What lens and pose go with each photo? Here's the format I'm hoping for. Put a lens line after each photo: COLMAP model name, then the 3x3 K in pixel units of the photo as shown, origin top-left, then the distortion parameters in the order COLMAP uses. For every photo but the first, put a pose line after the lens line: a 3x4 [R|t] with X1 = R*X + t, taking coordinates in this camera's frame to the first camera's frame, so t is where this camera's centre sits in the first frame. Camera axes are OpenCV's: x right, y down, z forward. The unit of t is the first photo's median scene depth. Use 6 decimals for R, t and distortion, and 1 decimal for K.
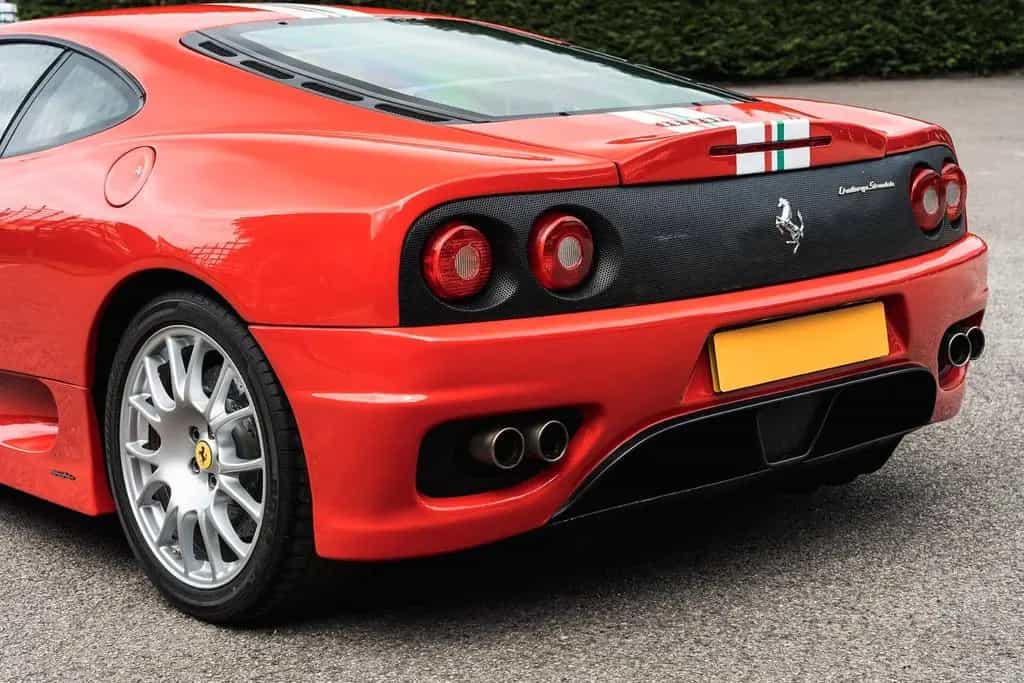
lens RADIAL K [[2115.5, 0, 512.0], [0, 2115.5, 341.5], [0, 0, 1]] dist [0.012990, 0.187435]
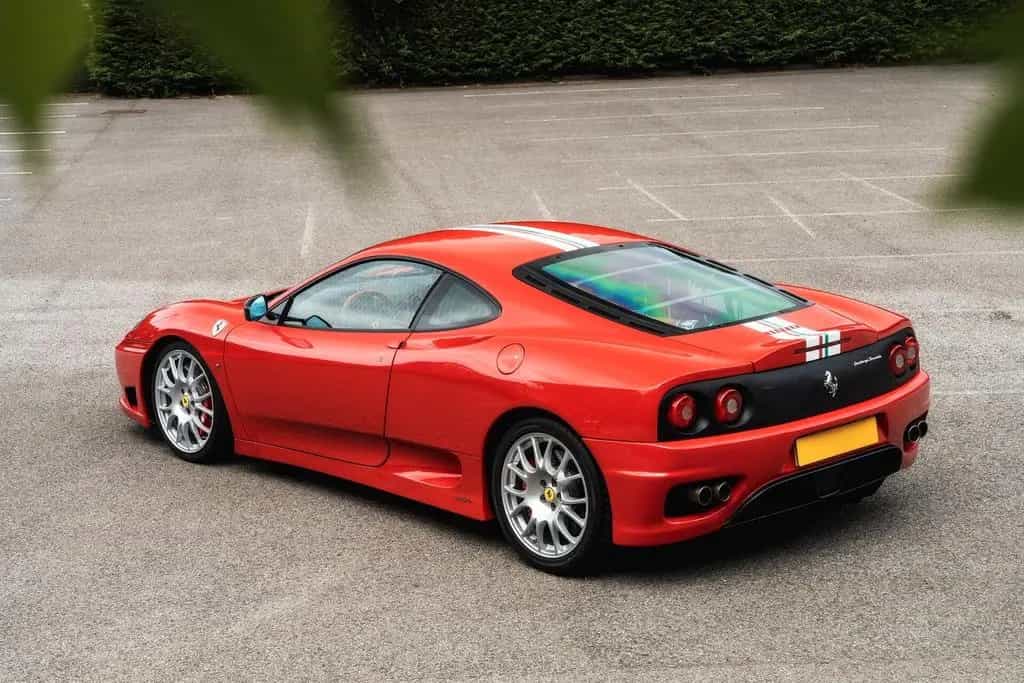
lens RADIAL K [[2367.2, 0, 512.0], [0, 2367.2, 341.5], [0, 0, 1]] dist [0.056922, 0.040083]
pose [[0.999767, -0.001414, 0.021517, -0.225919], [0.000528, 0.999152, 0.041170, -0.186962], [-0.021557, -0.041149, 0.998920, -1.283519]]
